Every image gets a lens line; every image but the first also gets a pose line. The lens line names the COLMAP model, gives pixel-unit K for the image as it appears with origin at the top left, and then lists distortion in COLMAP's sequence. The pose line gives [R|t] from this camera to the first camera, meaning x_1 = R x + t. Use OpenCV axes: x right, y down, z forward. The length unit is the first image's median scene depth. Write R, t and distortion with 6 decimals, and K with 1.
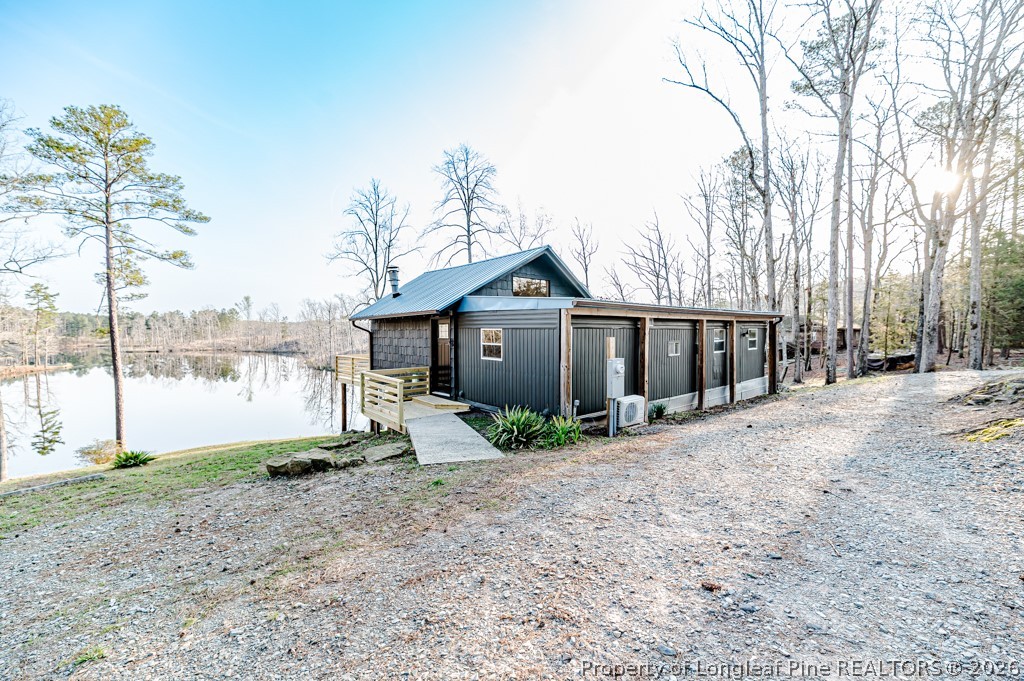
lens RADIAL K [[406.5, 0, 511.1], [0, 406.5, 339.6], [0, 0, 1]] dist [0.000436, -0.000757]
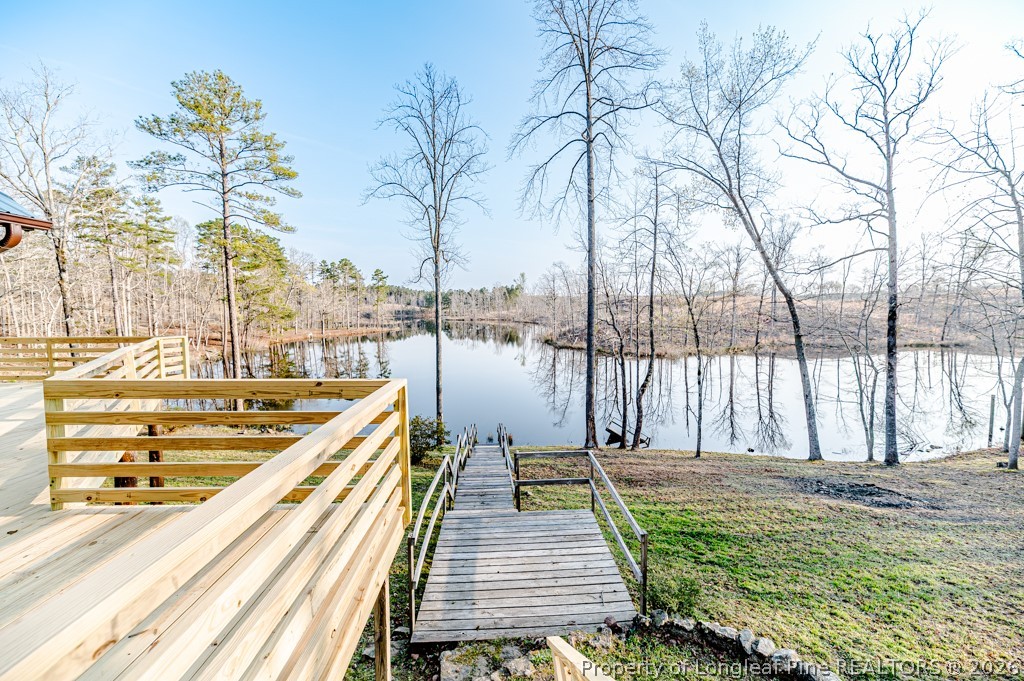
lens RADIAL K [[406.5, 0, 508.8], [0, 406.5, 334.8], [0, 0, 1]] dist [0.000436, -0.000757]
pose [[0.783782, 0.045514, -0.619366, 0.037294], [-0.012077, 0.998239, 0.058072, -0.000062], [0.620918, -0.038036, 0.782952, 0.106520]]
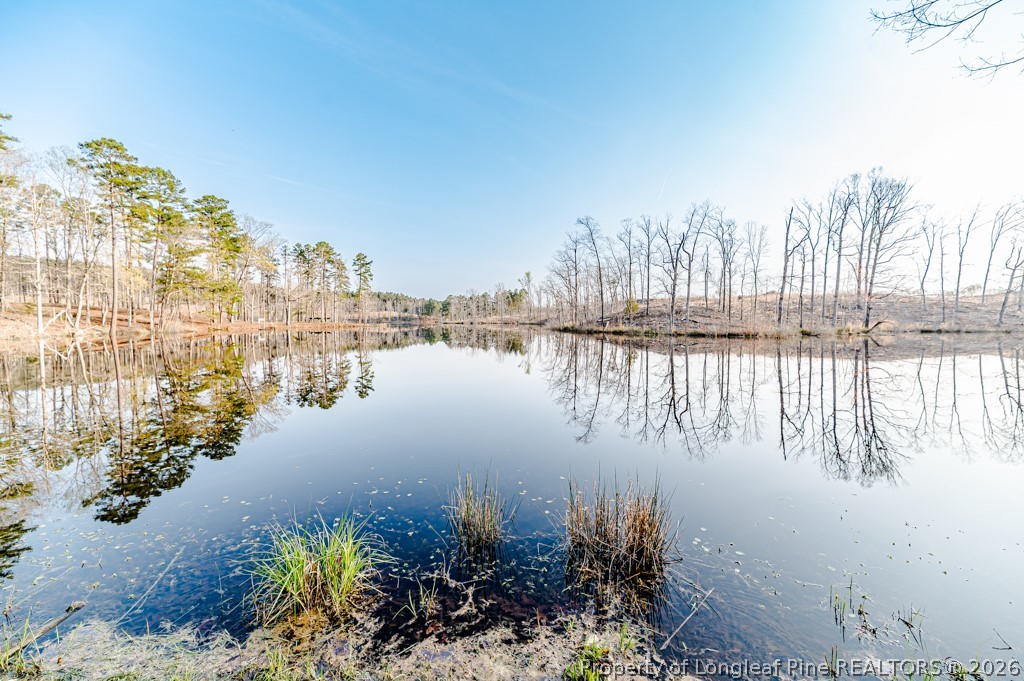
lens RADIAL K [[406.5, 0, 509.1], [0, 406.5, 336.5], [0, 0, 1]] dist [0.000436, -0.000757]
pose [[0.781062, 0.034003, -0.623527, -0.047030], [-0.021894, 0.999394, 0.027075, 0.037902], [0.624070, -0.007496, 0.781333, 0.205552]]
